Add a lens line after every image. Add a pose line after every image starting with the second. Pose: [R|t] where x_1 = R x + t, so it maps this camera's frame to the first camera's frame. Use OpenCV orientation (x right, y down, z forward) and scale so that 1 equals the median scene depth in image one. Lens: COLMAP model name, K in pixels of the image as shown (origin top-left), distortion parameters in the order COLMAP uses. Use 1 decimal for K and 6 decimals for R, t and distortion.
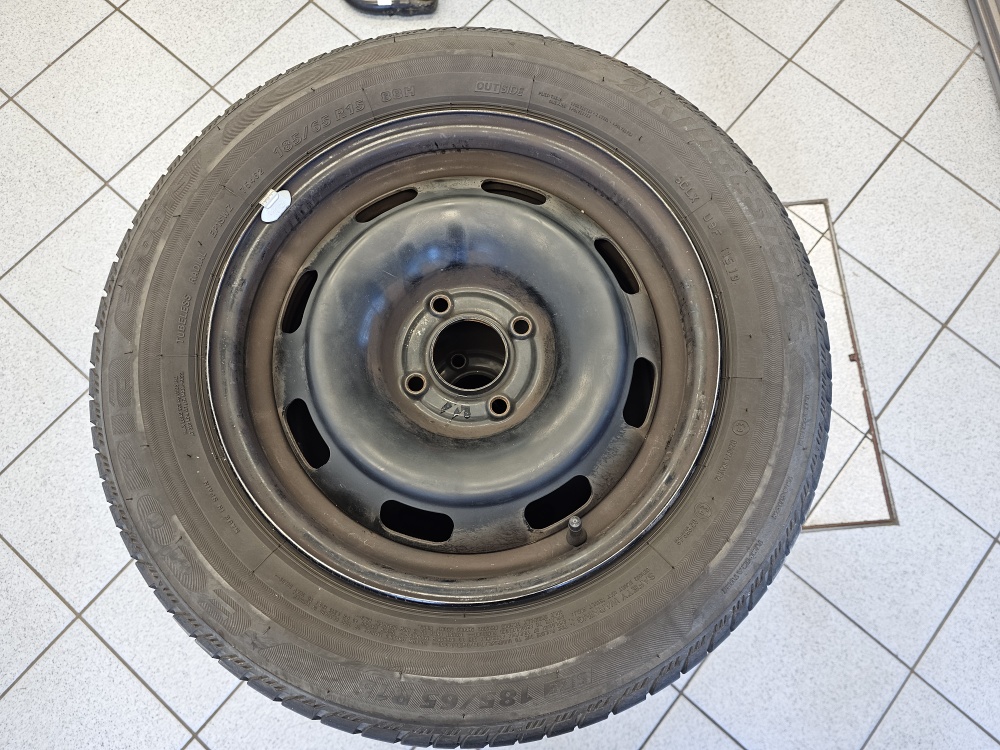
lens RADIAL K [[681.8, 0, 516.4], [0, 681.8, 363.4], [0, 0, 1]] dist [0.049894, -0.050664]
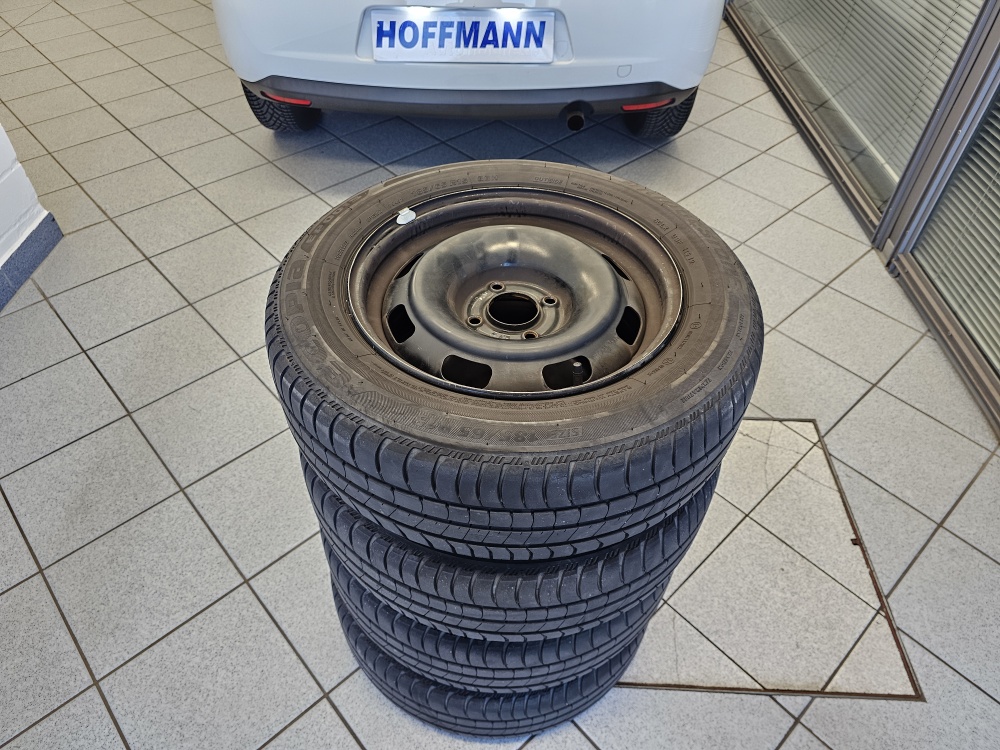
lens RADIAL K [[685.9, 0, 505.2], [0, 685.9, 369.7], [0, 0, 1]] dist [0.055149, -0.056349]
pose [[0.993229, 0.072217, -0.091003, 0.026964], [-0.109023, 0.850004, -0.515371, 0.403948], [0.040134, 0.521803, 0.852121, -0.090049]]
